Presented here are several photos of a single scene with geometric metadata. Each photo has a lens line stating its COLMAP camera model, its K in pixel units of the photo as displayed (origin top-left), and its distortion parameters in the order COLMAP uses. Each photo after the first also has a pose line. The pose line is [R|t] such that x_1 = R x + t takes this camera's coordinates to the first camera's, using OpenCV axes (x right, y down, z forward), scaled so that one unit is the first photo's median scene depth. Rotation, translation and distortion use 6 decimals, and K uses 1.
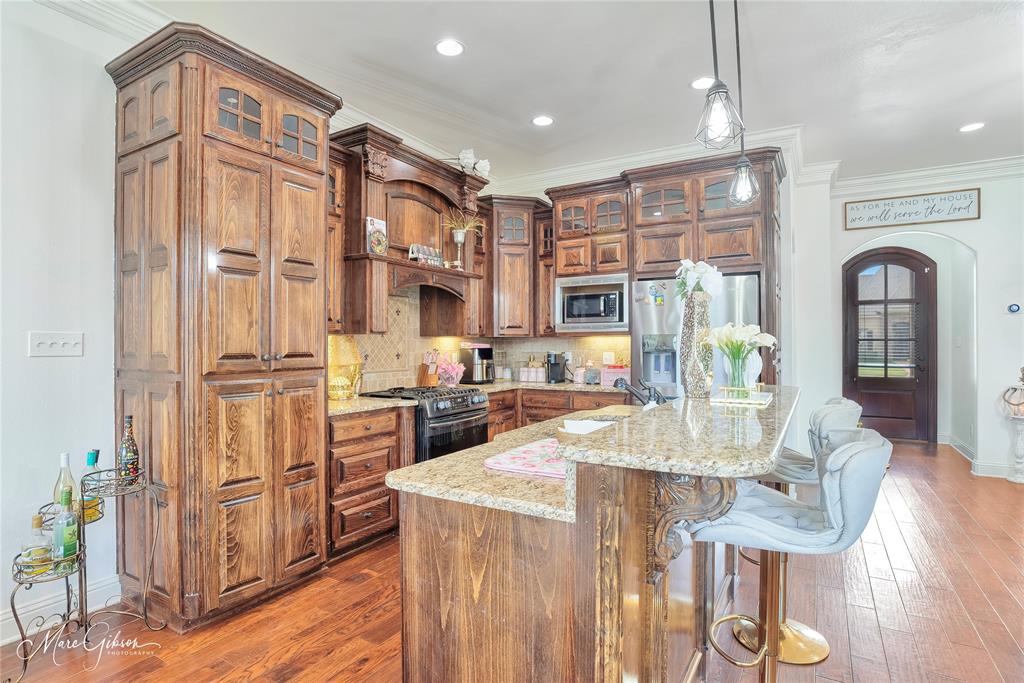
lens RADIAL K [[529.5, 0, 510.6], [0, 529.5, 340.5], [0, 0, 1]] dist [-0.048718, 0.016988]
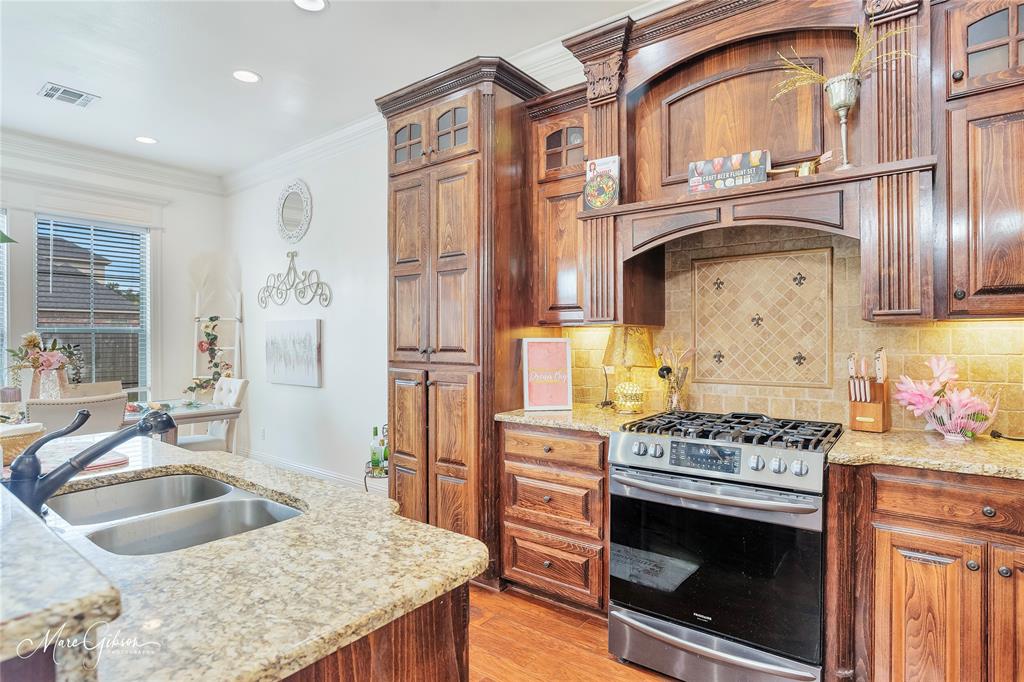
lens RADIAL K [[545.2, 0, 512.0], [0, 545.2, 341.0], [0, 0, 1]] dist [-0.051619, 0.019811]
pose [[-0.121309, 0.003060, -0.992610, 0.377464], [0.008670, 0.999960, 0.002024, 0.006422], [0.992577, -0.008360, -0.121331, 0.774604]]
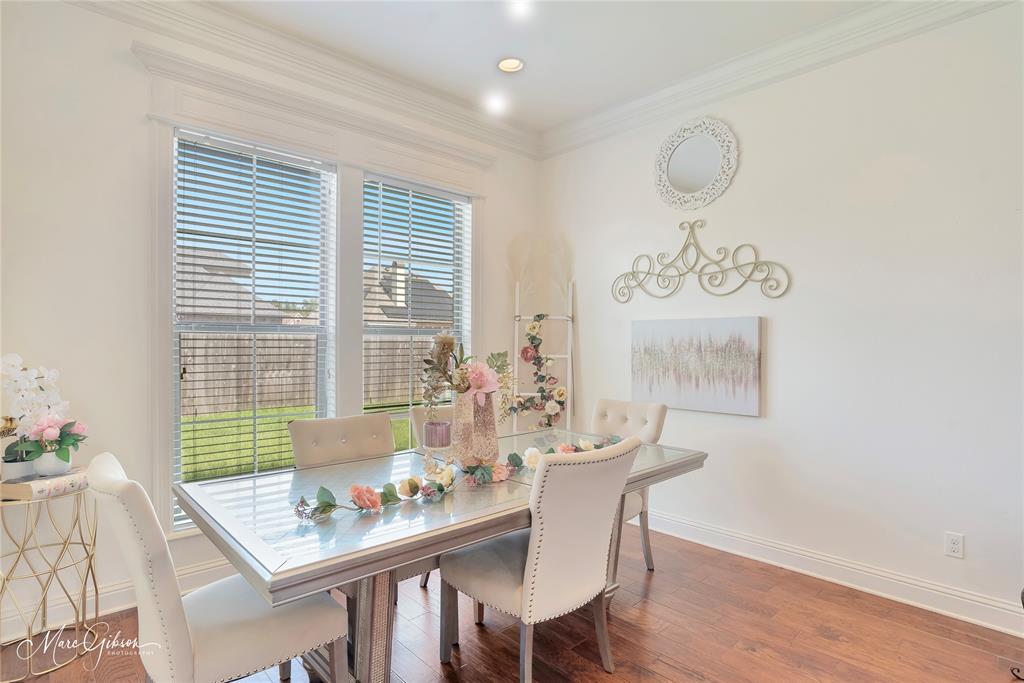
lens RADIAL K [[545.2, 0, 512.0], [0, 545.2, 341.5], [0, 0, 1]] dist [-0.051619, 0.019811]
pose [[-0.282396, -0.005665, -0.959281, 0.143408], [0.002123, 0.999976, -0.006530, -0.000170], [0.959295, -0.003881, -0.282378, 0.133520]]
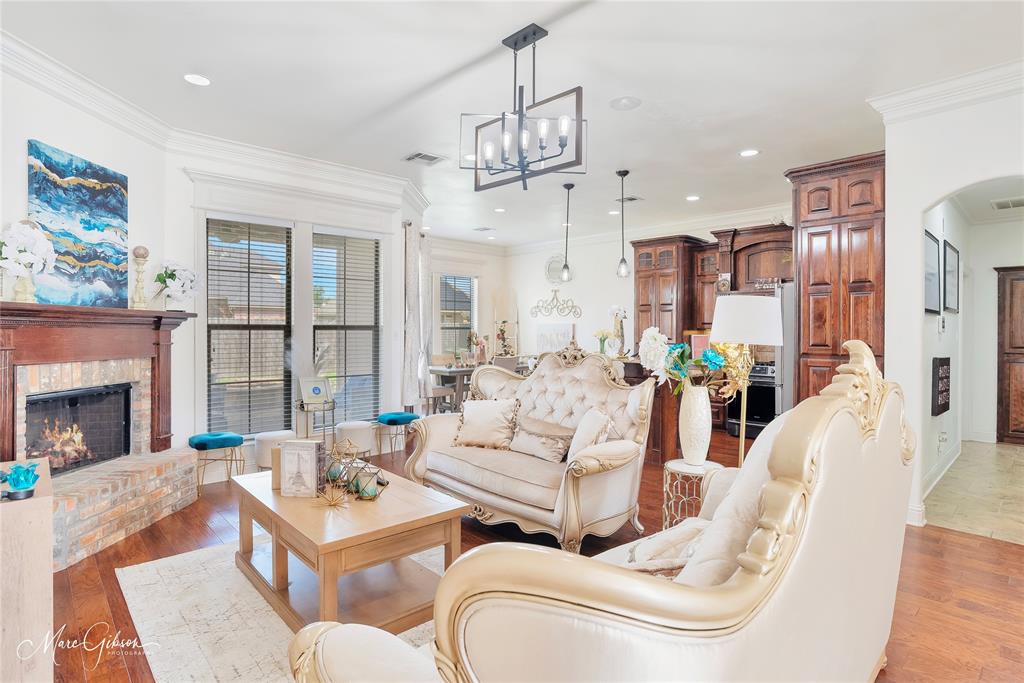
lens RADIAL K [[529.5, 0, 510.6], [0, 529.5, 340.5], [0, 0, 1]] dist [-0.048718, 0.016988]
pose [[-0.281047, 0.020401, -0.959477, 1.538888], [0.004086, 0.999790, 0.020062, -0.013880], [0.959685, 0.001718, -0.281072, 0.623692]]
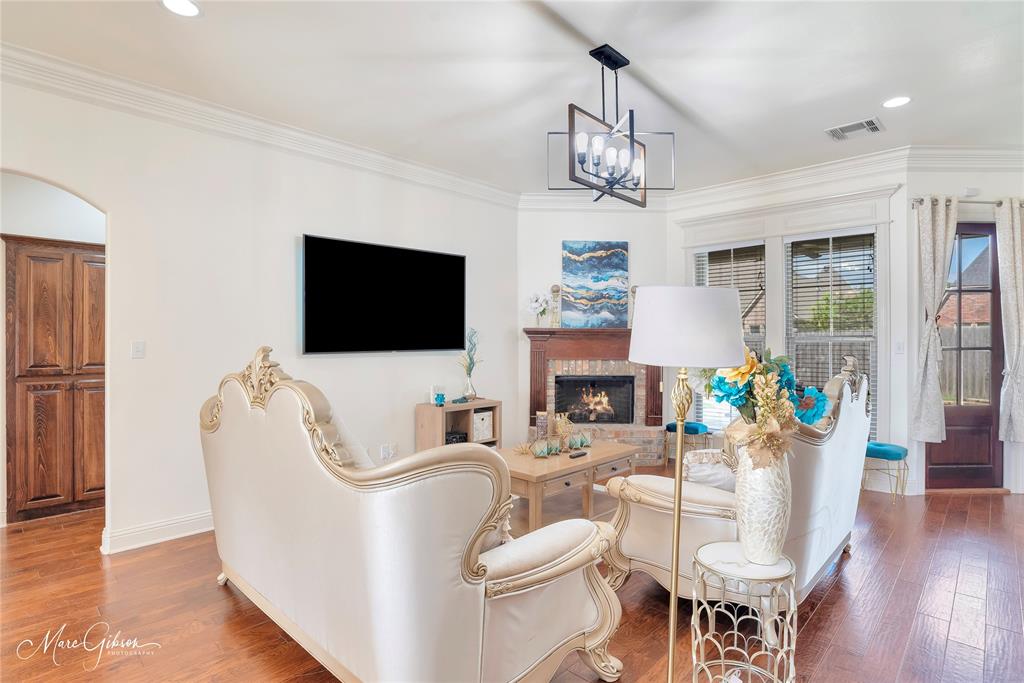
lens RADIAL K [[529.5, 0, 510.6], [0, 529.5, 340.5], [0, 0, 1]] dist [-0.048718, 0.016988]
pose [[-0.973254, 0.005295, 0.229671, 0.846538], [0.003649, 0.999965, -0.007592, -0.009430], [-0.229703, -0.006551, -0.973239, 1.172318]]
